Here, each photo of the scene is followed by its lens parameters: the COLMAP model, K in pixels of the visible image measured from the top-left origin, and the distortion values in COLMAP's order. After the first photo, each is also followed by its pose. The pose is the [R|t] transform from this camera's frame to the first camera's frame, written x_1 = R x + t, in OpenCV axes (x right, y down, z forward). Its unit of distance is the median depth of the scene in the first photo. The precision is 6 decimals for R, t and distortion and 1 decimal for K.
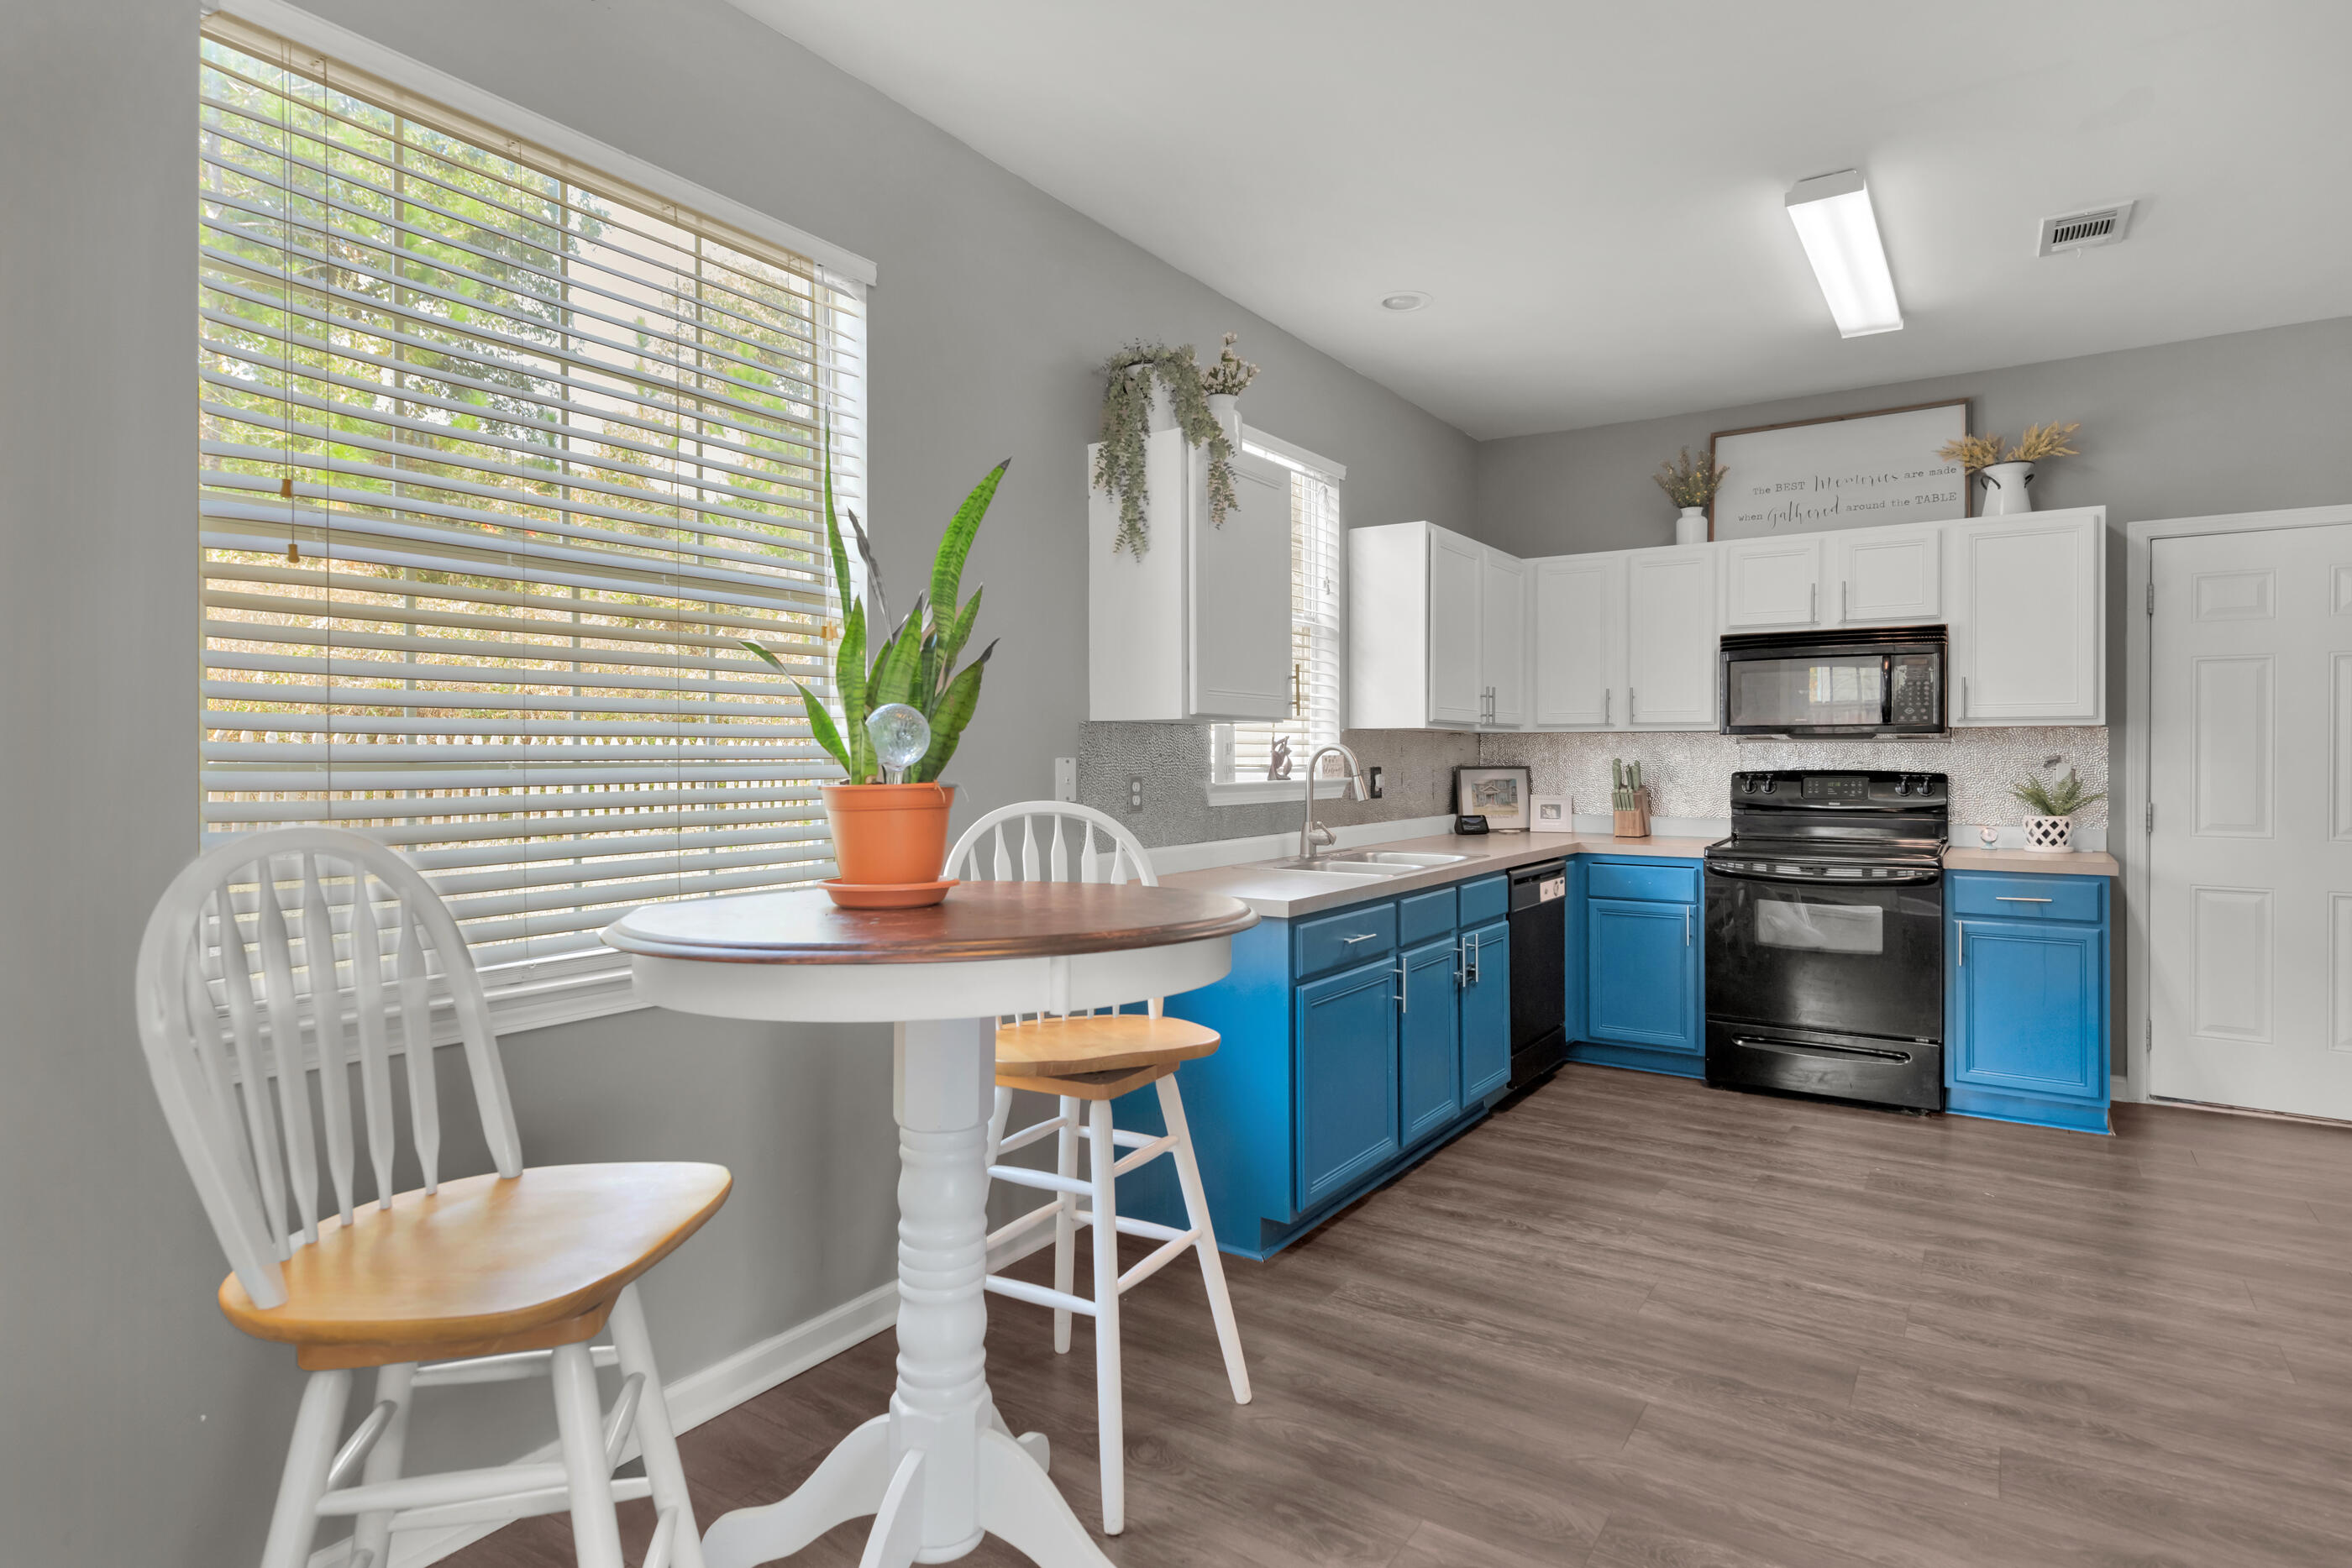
lens RADIAL K [[1336.2, 0, 1017.5], [0, 1336.2, 754.0], [0, 0, 1]] dist [0.001618, -0.001471]
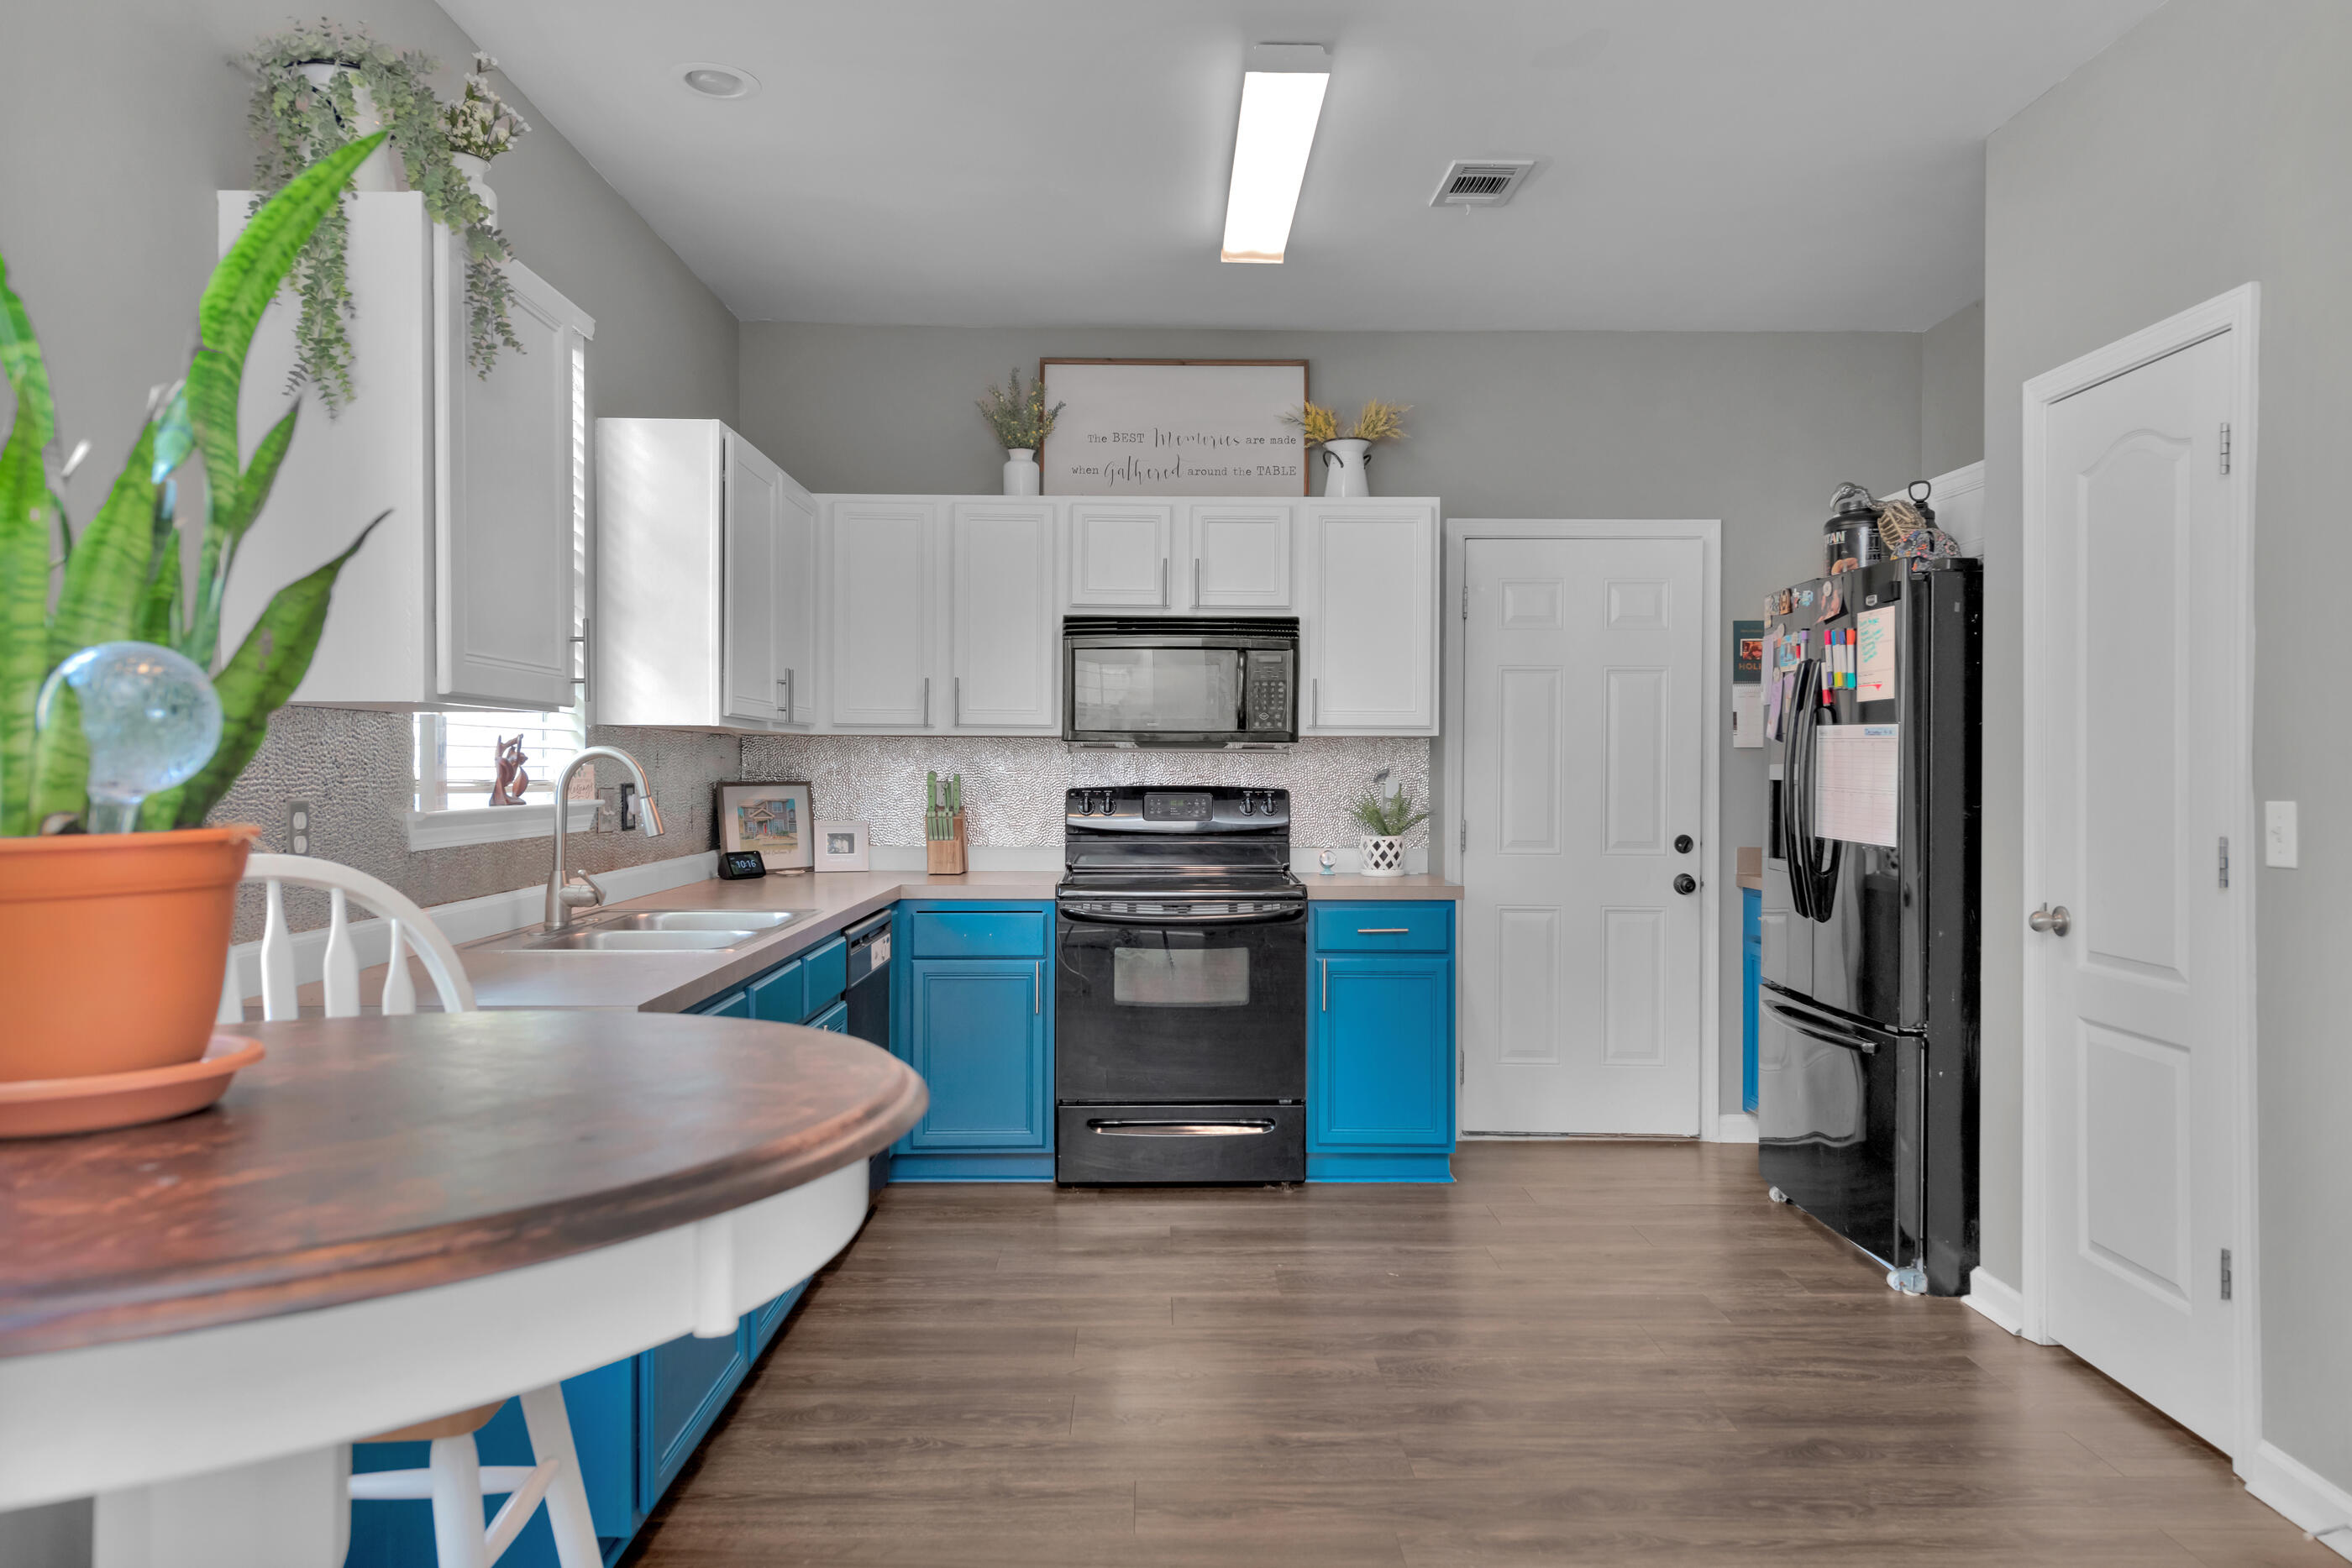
lens RADIAL K [[1780.7, 0, 1233.4], [0, 1780.7, 772.4], [0, 0, 1]] dist [0.041190, -0.052363]
pose [[0.769055, 0.001377, 0.639181, -0.078066], [-0.004587, 0.999984, 0.003365, -0.000124], [-0.639166, -0.005520, 0.769049, 0.143980]]
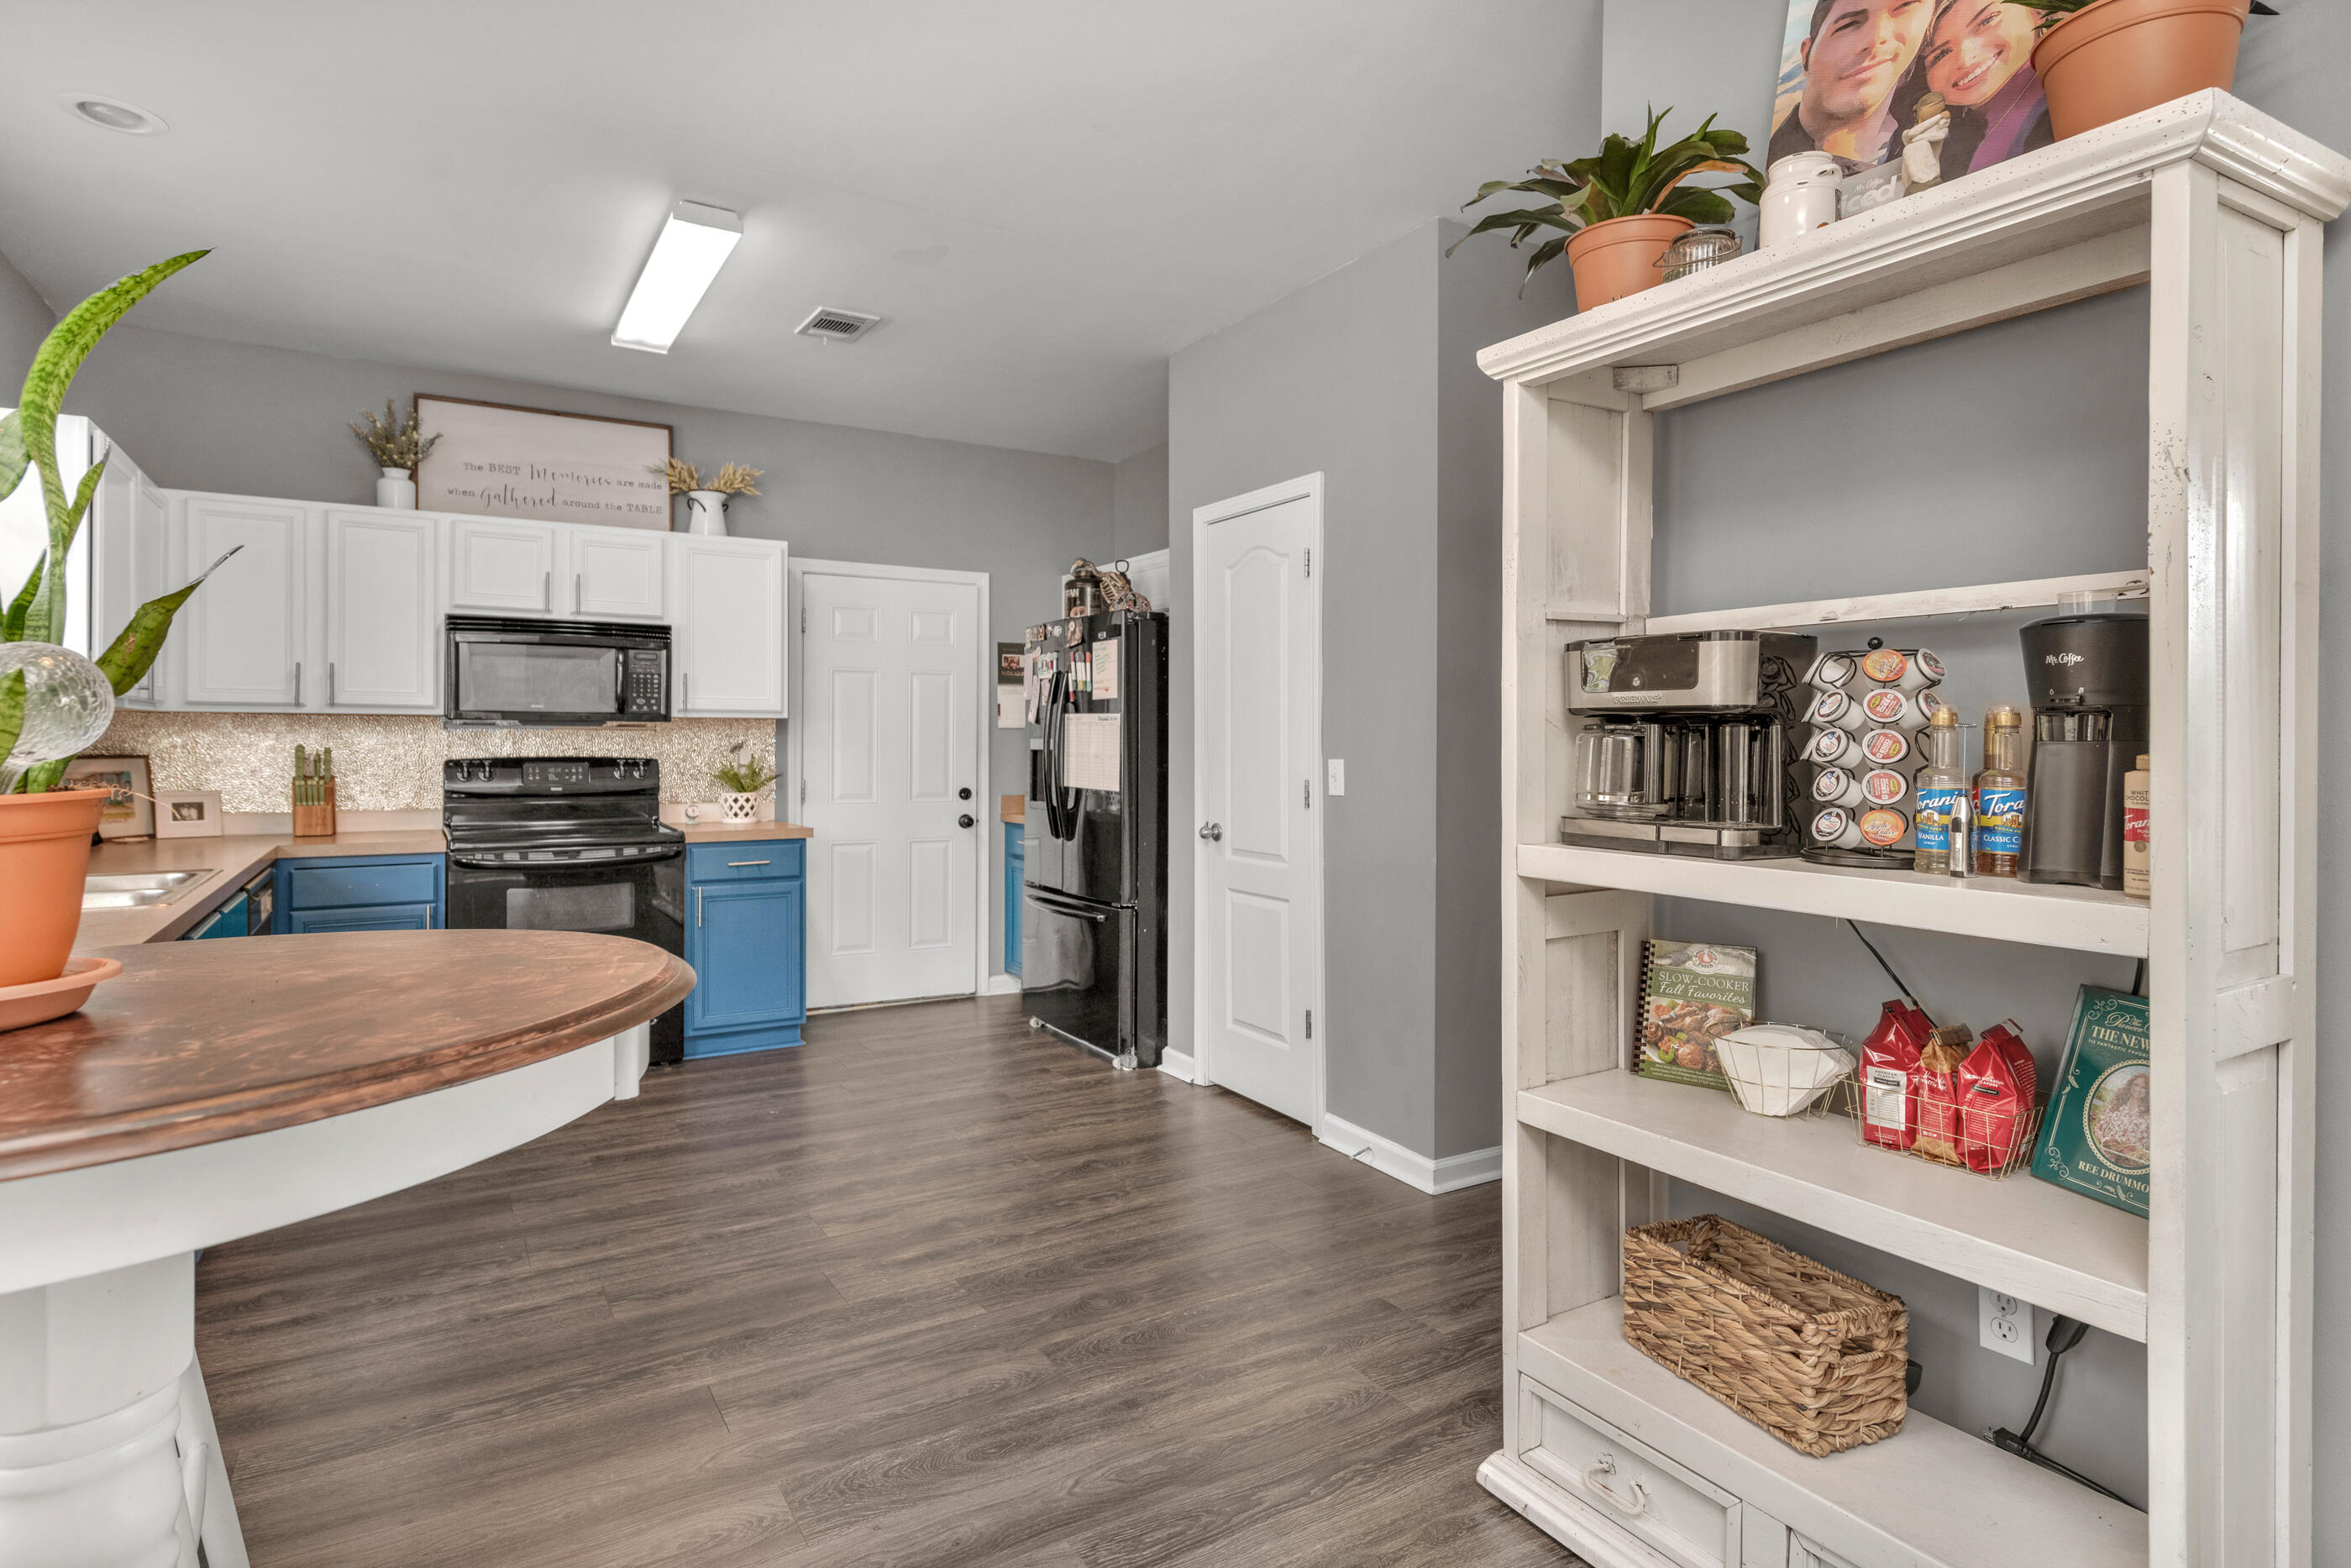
lens RADIAL K [[1280.3, 0, 1366.9], [0, 1280.3, 749.3], [0, 0, 1]] dist [0.001747, -0.001387]
pose [[0.278020, -0.003140, 0.960570, -0.179657], [-0.003766, 0.999983, 0.004359, 0.000118], [-0.960568, -0.004829, 0.278004, 0.146840]]
